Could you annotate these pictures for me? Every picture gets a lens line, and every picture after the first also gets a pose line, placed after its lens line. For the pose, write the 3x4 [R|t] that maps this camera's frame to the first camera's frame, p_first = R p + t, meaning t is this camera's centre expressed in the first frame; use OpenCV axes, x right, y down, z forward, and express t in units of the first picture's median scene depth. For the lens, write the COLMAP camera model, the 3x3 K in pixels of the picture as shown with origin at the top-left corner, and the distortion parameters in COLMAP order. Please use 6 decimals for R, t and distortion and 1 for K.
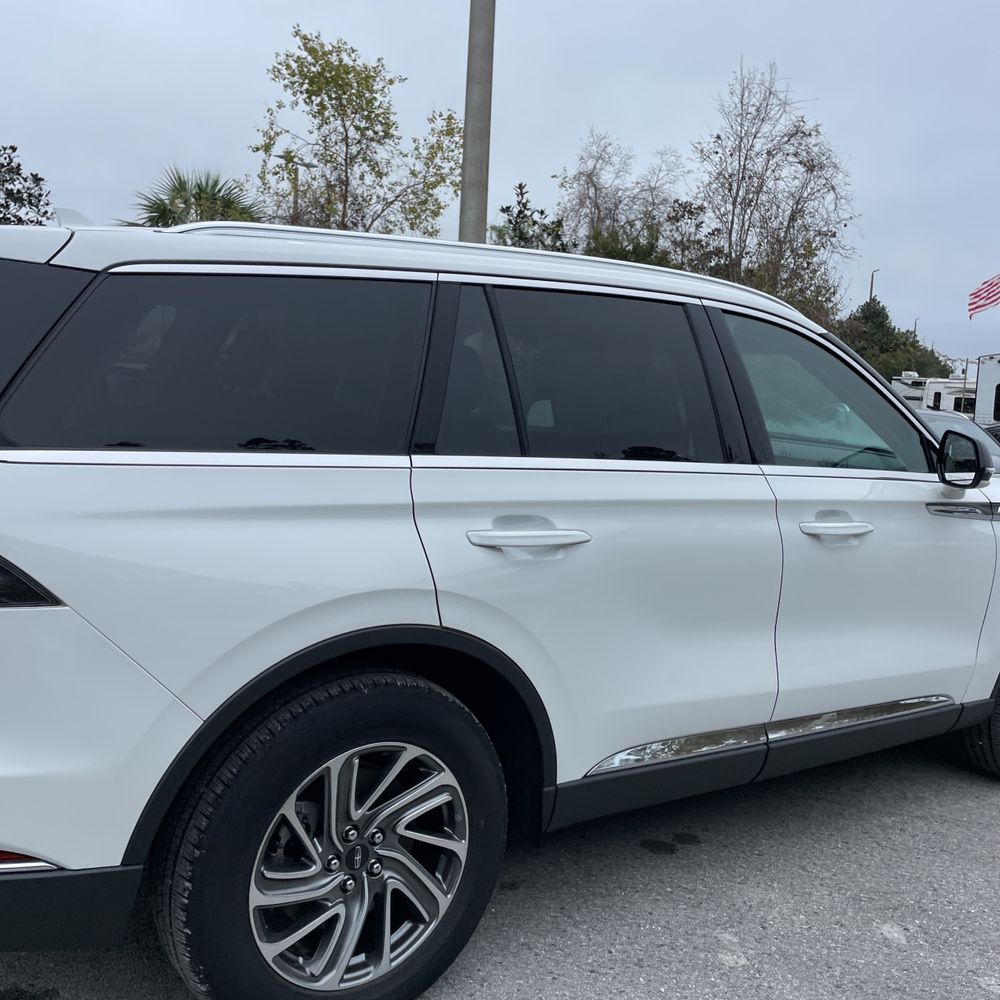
lens RADIAL K [[1003.4, 0, 472.4], [0, 1003.4, 500.3], [0, 0, 1]] dist [0.098360, -0.120428]
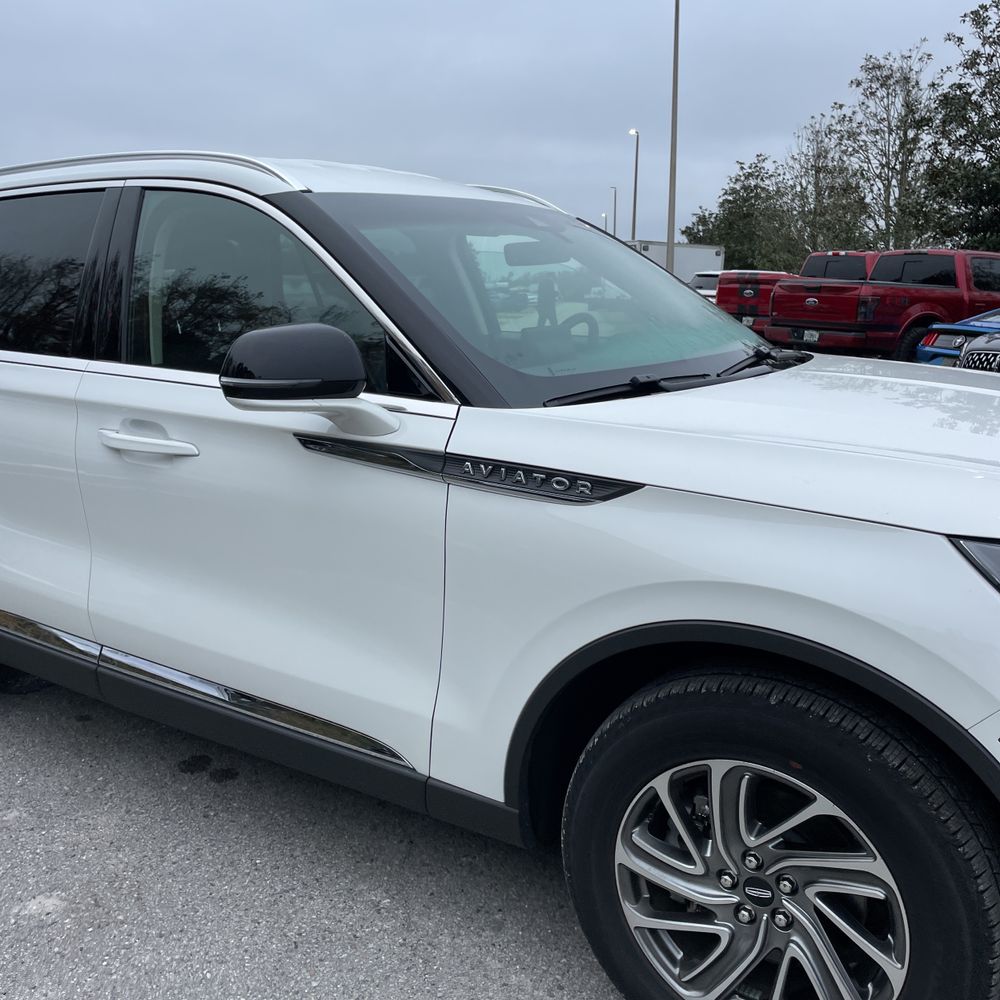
lens RADIAL K [[986.4, 0, 508.4], [0, 986.4, 493.8], [0, 0, 1]] dist [0.085064, -0.111422]
pose [[0.387372, 0.136297, -0.911793, 1.242301], [-0.087118, 0.989997, 0.110976, -0.047823], [0.917798, 0.036445, 0.395371, 0.980294]]
